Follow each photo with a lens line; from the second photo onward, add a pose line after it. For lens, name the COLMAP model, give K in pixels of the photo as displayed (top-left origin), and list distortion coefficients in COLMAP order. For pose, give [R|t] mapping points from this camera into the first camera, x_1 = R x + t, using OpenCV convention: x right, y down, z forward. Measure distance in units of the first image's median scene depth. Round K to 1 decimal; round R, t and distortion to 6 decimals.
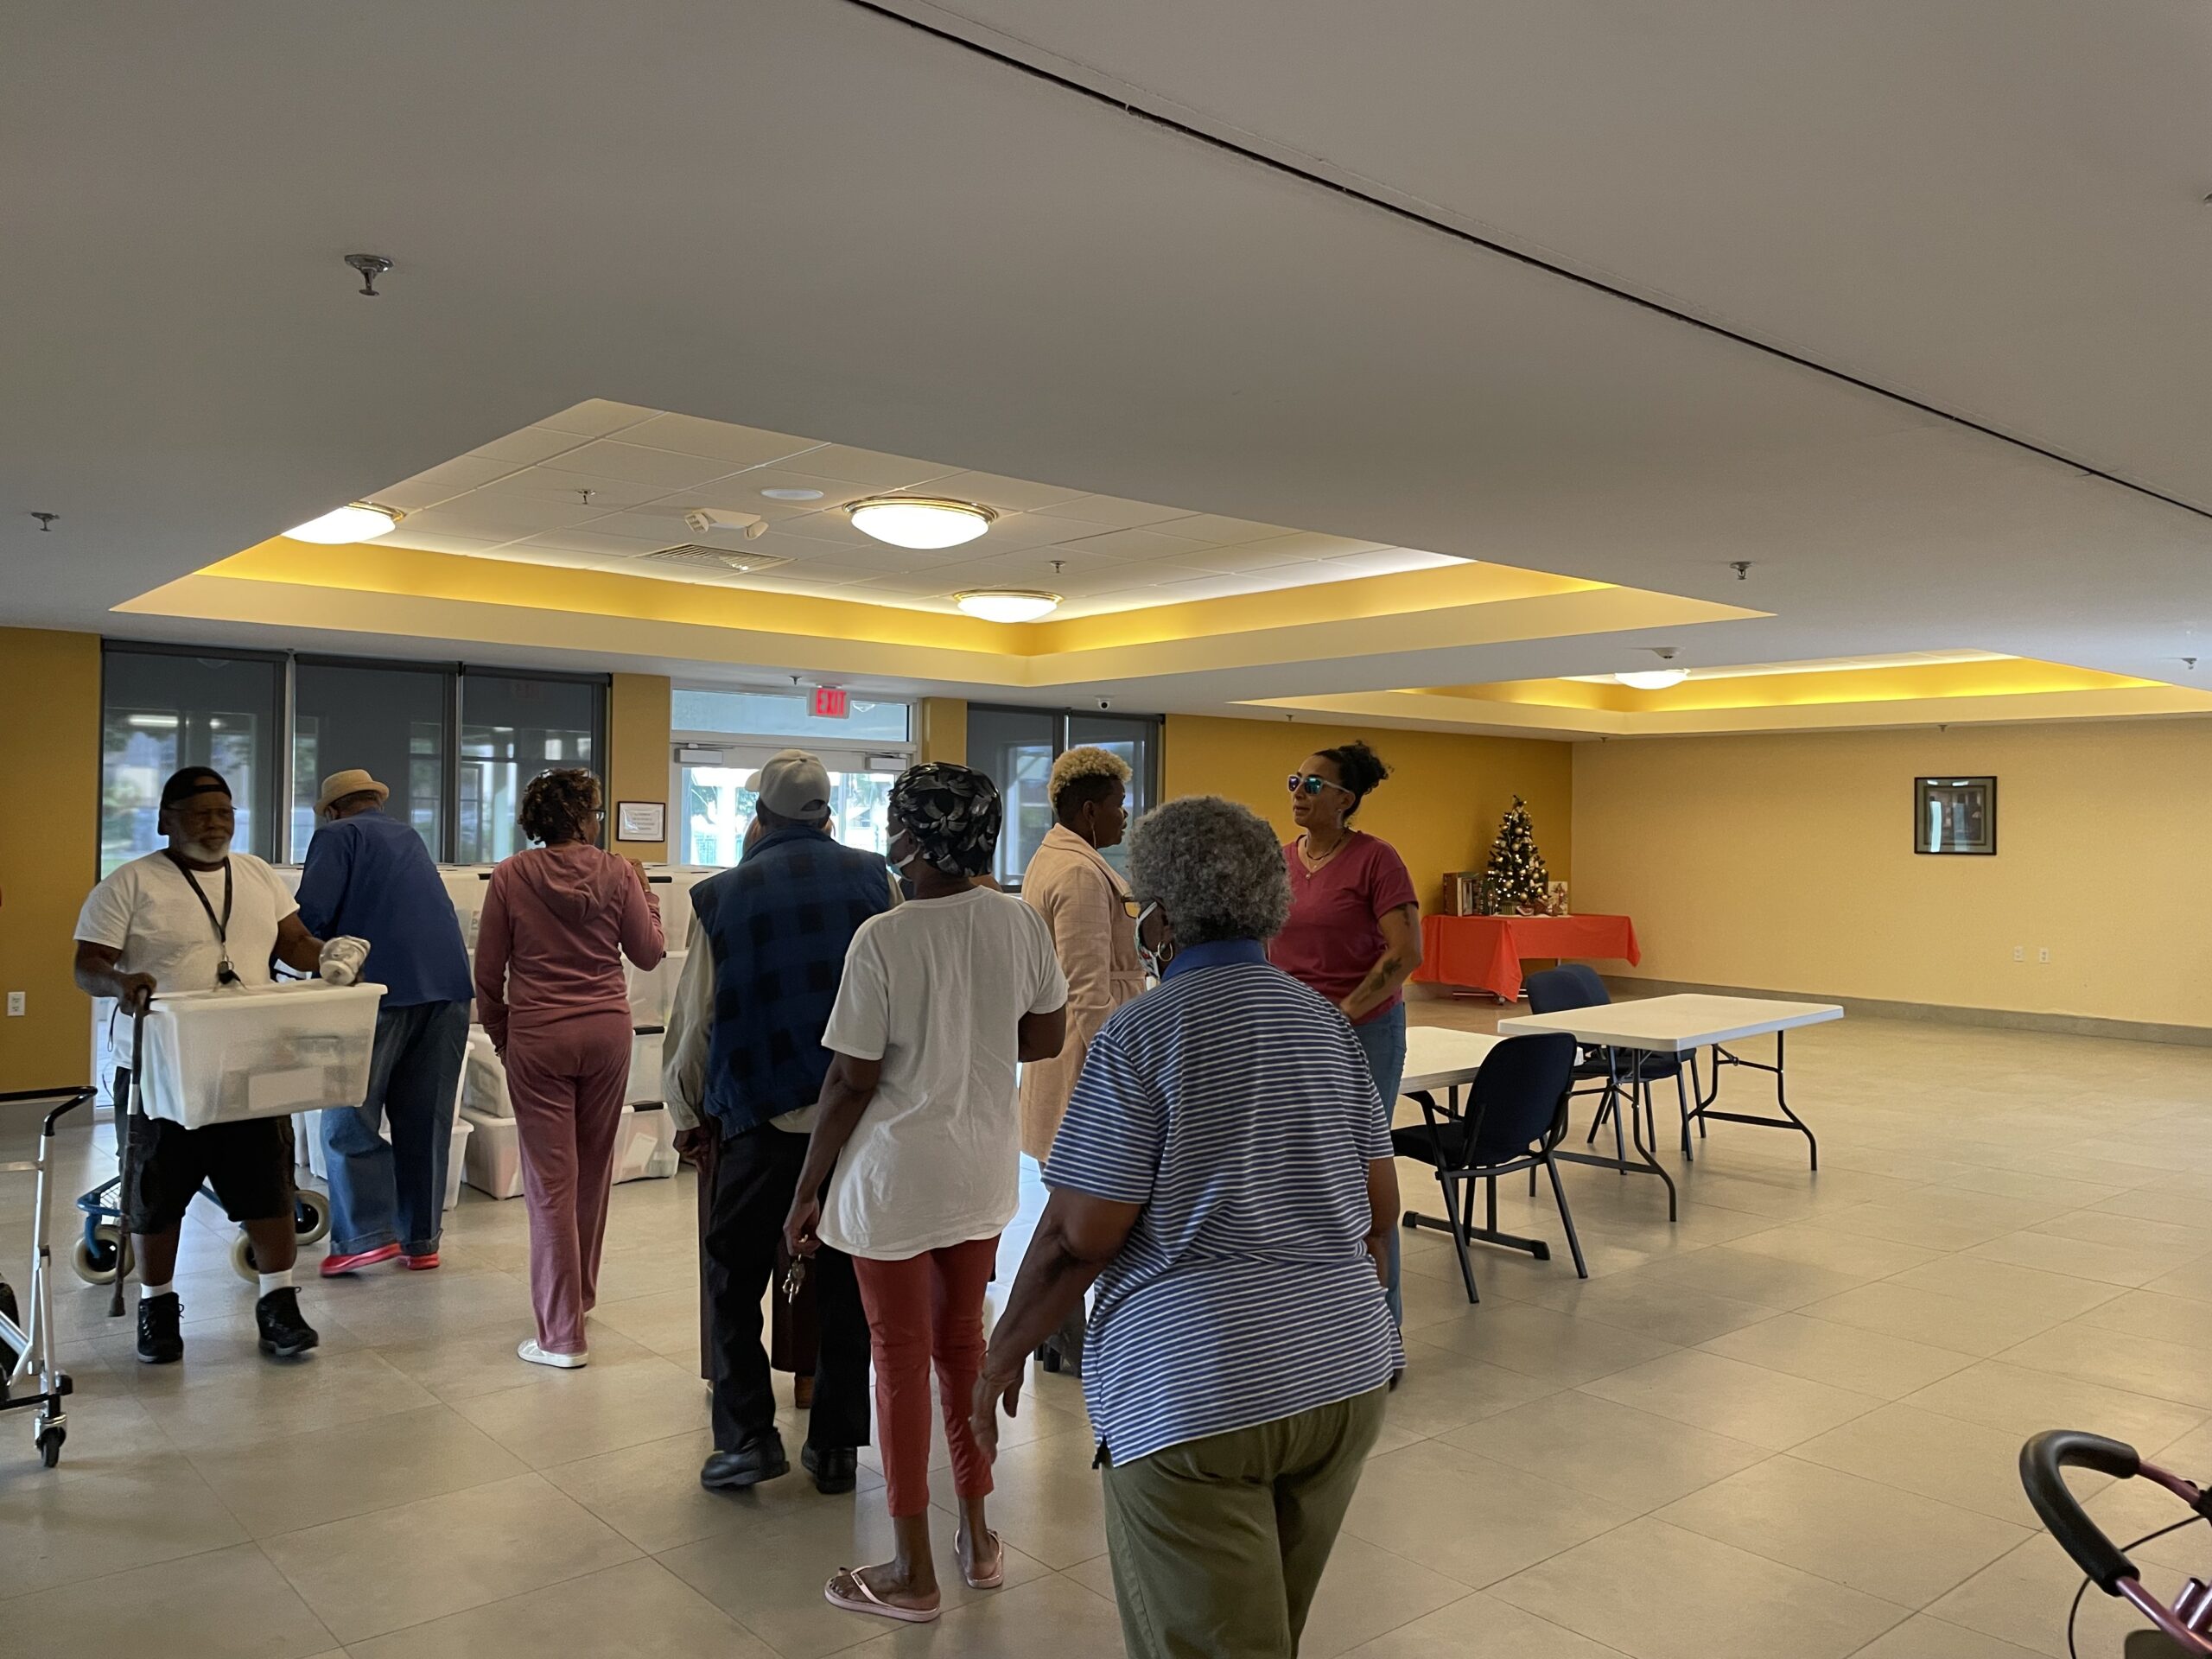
lens RADIAL K [[1668.1, 0, 1127.3], [0, 1668.1, 824.6], [0, 0, 1]] dist [0.089457, -0.105911]
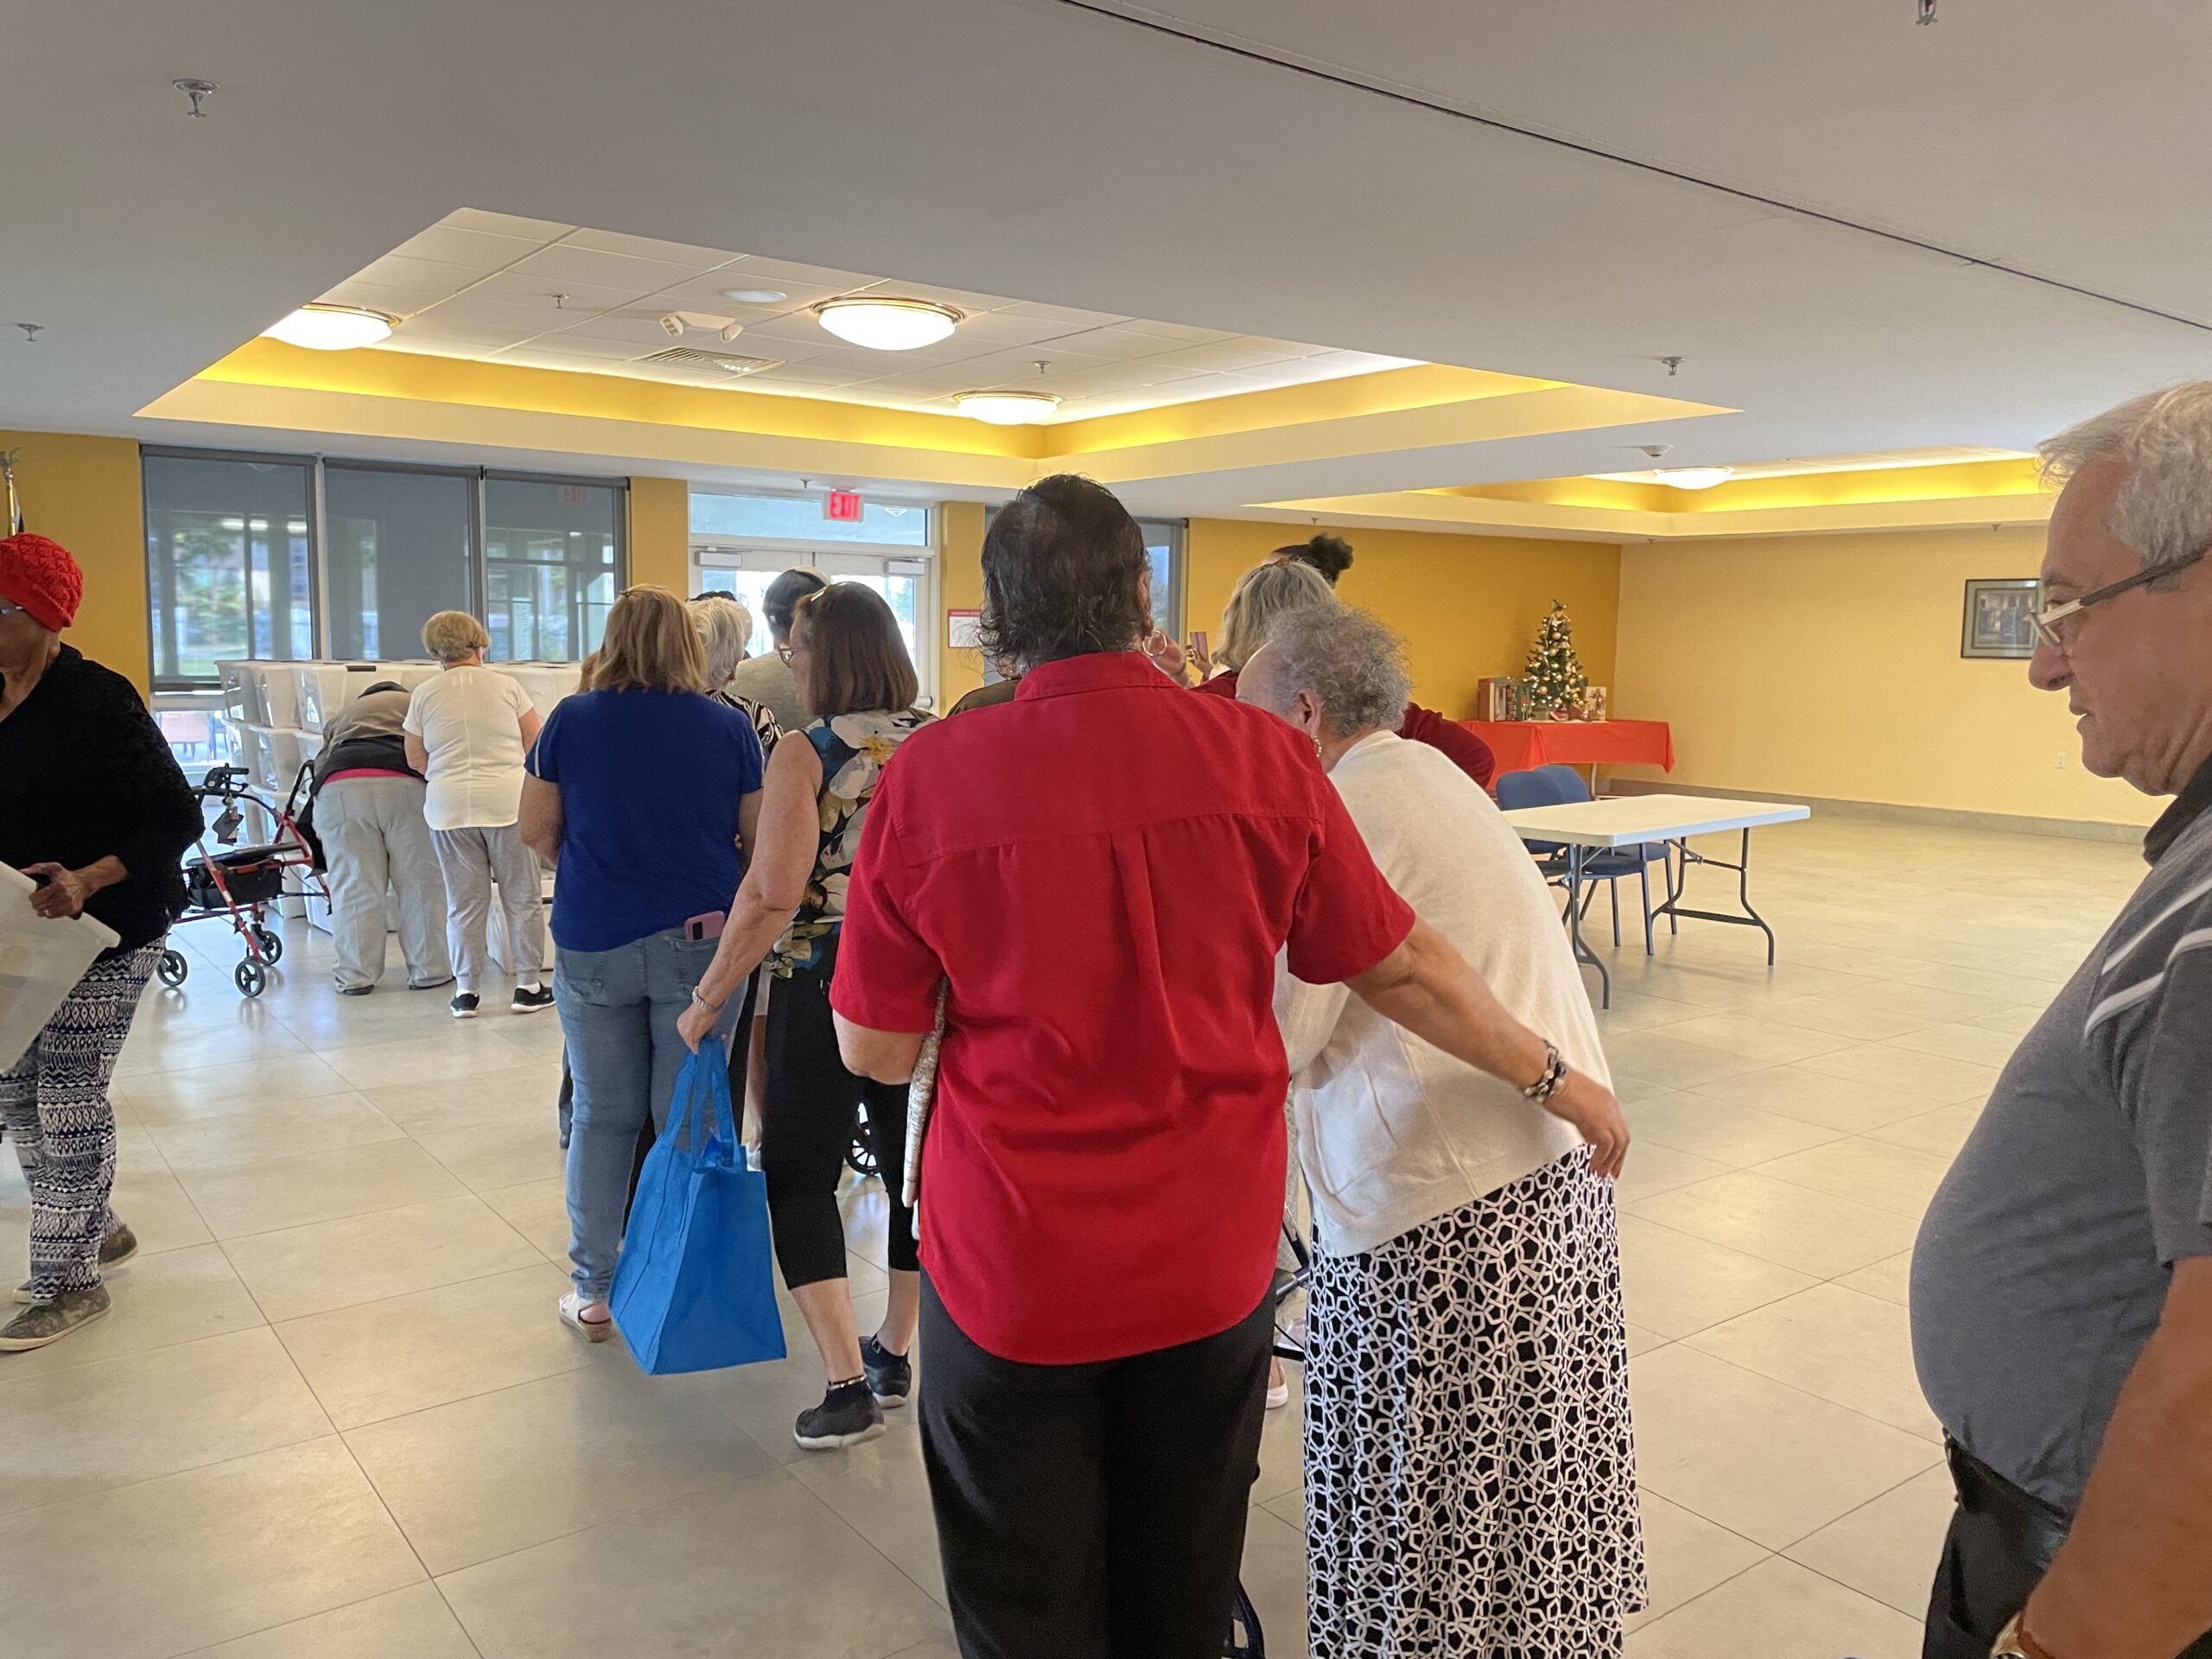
lens RADIAL K [[1662.2, 0, 1106.0], [0, 1662.2, 829.5], [0, 0, 1]] dist [0.079566, -0.093680]
pose [[0.997715, 0.010174, -0.066792, 0.054621], [-0.002247, 0.993046, 0.117703, 0.002749], [0.067525, -0.117284, 0.990800, -0.020942]]
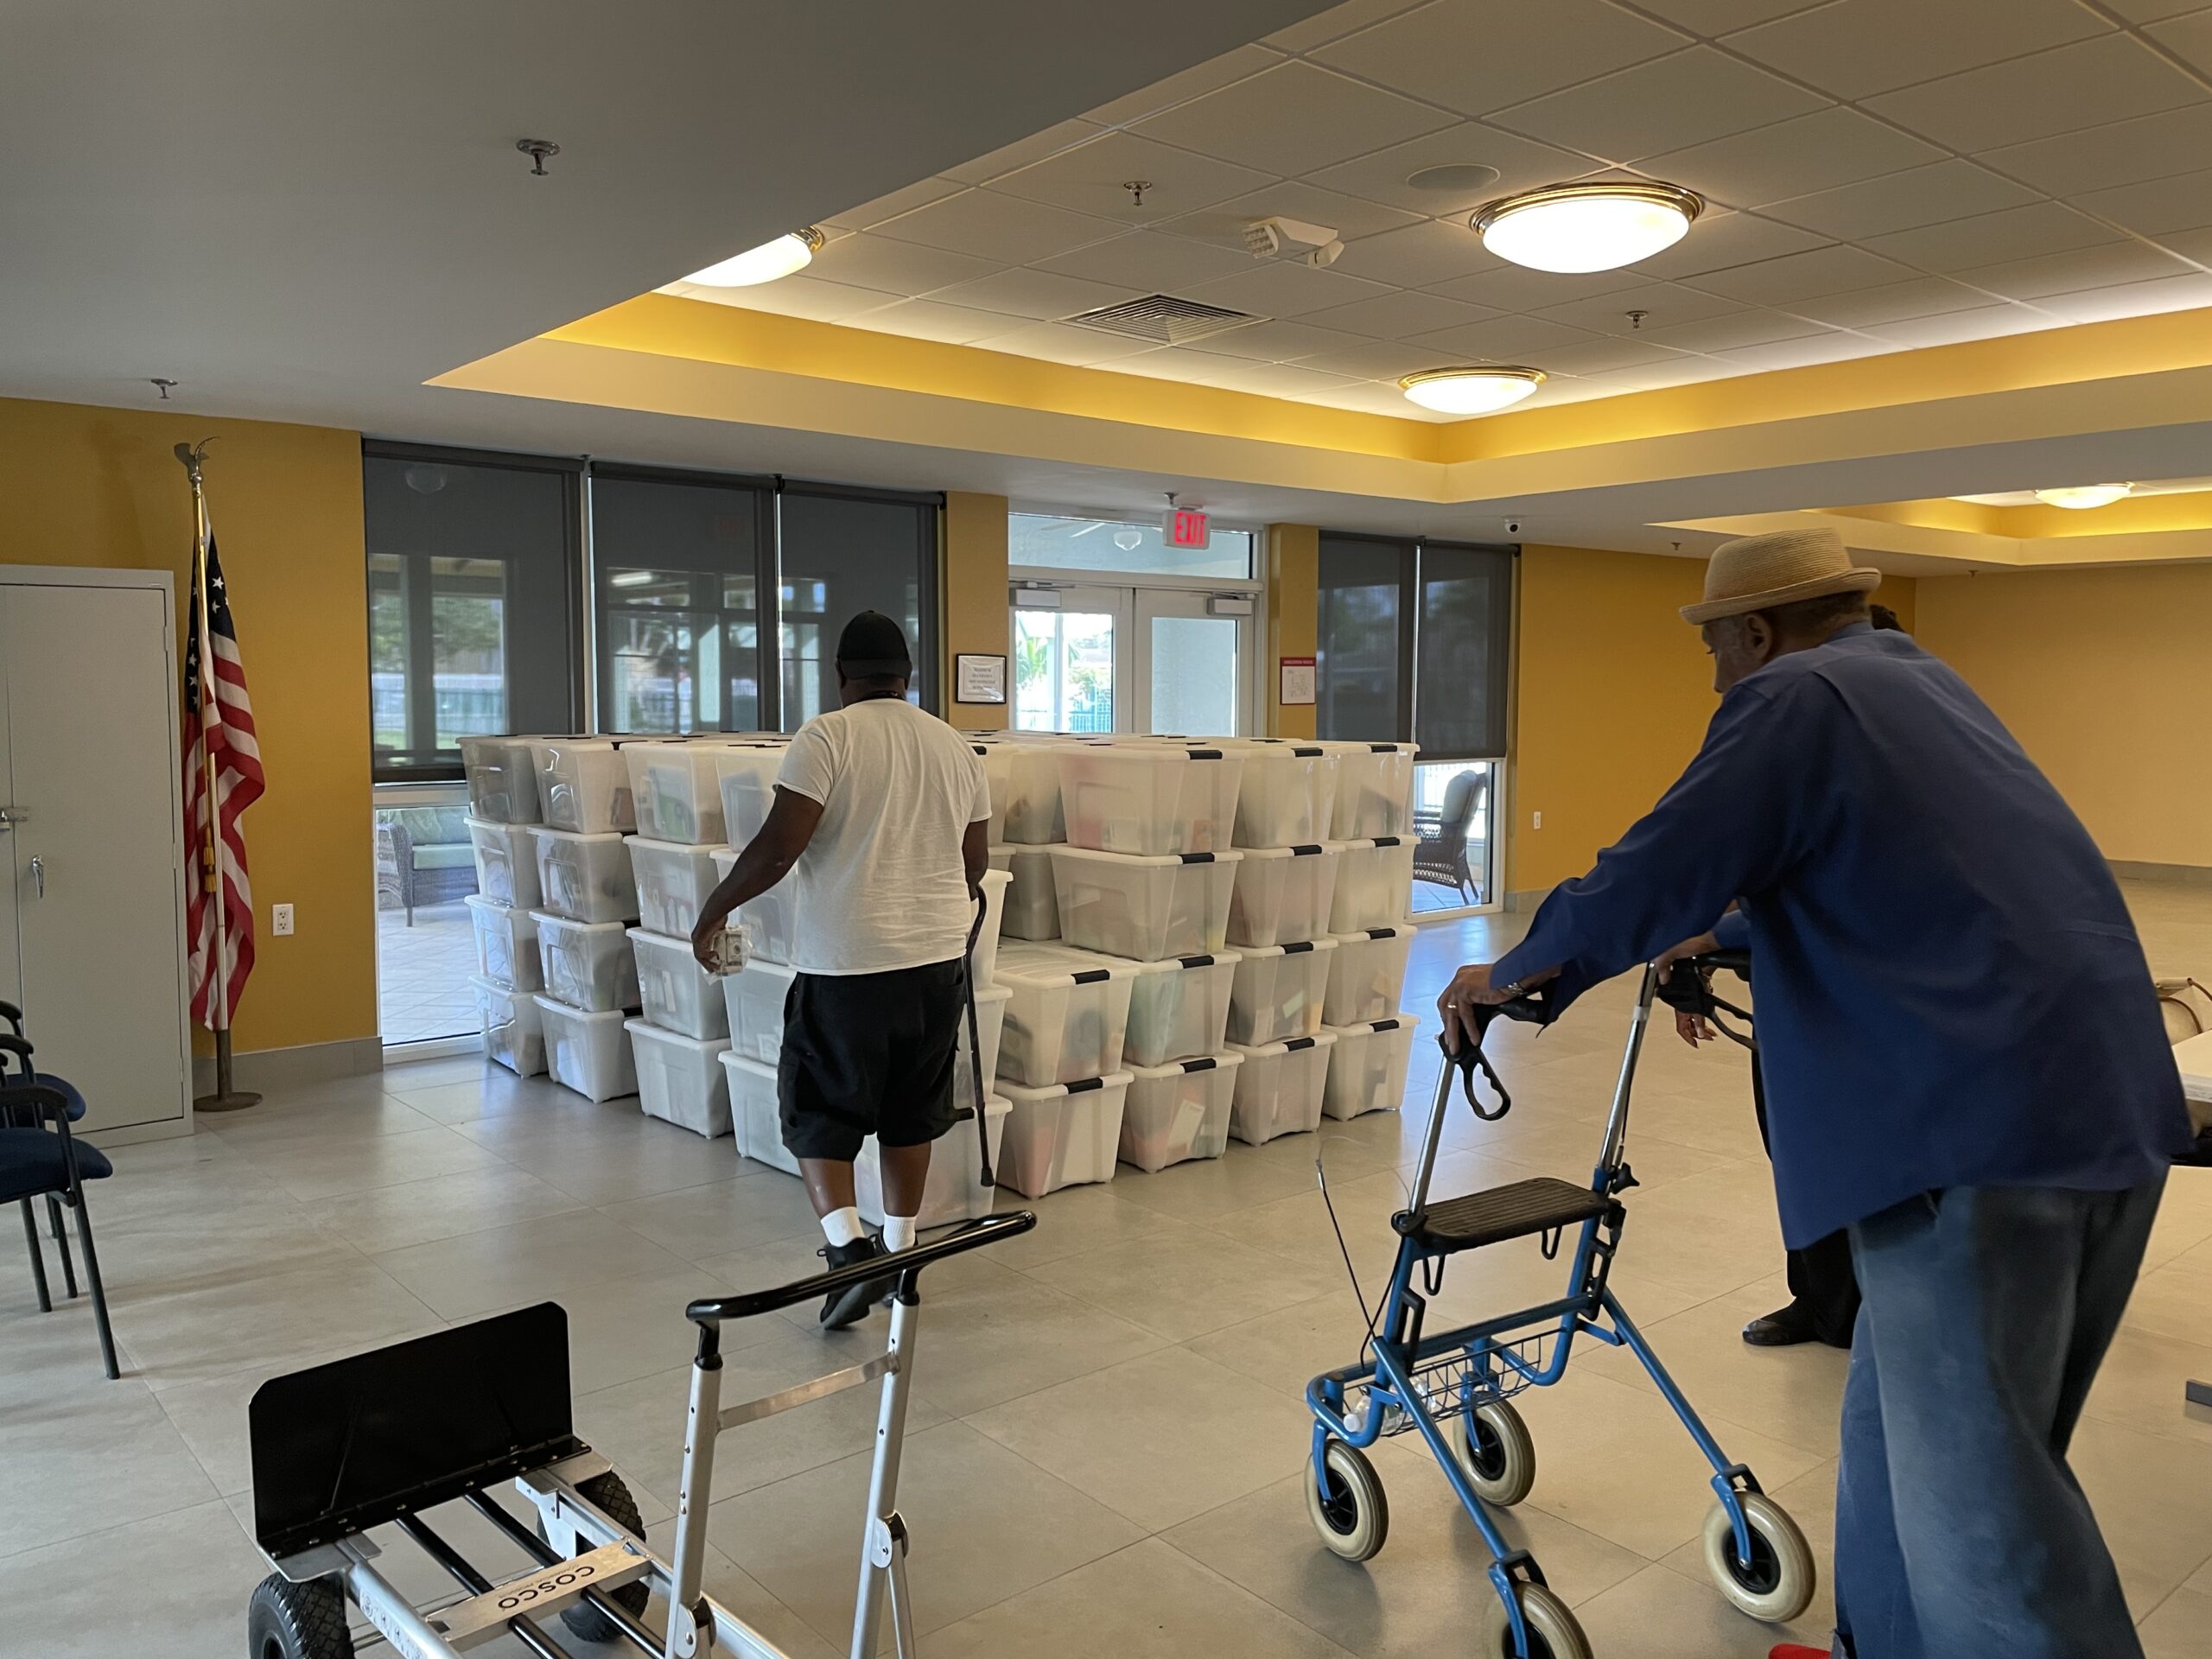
lens RADIAL K [[1668.1, 0, 1127.3], [0, 1668.1, 824.6], [0, 0, 1]] dist [0.089457, -0.105911]
pose [[0.999872, -0.008209, -0.013712, -0.210131], [0.009319, 0.996512, 0.082922, 0.002148], [0.012983, -0.083039, 0.996462, 0.197256]]
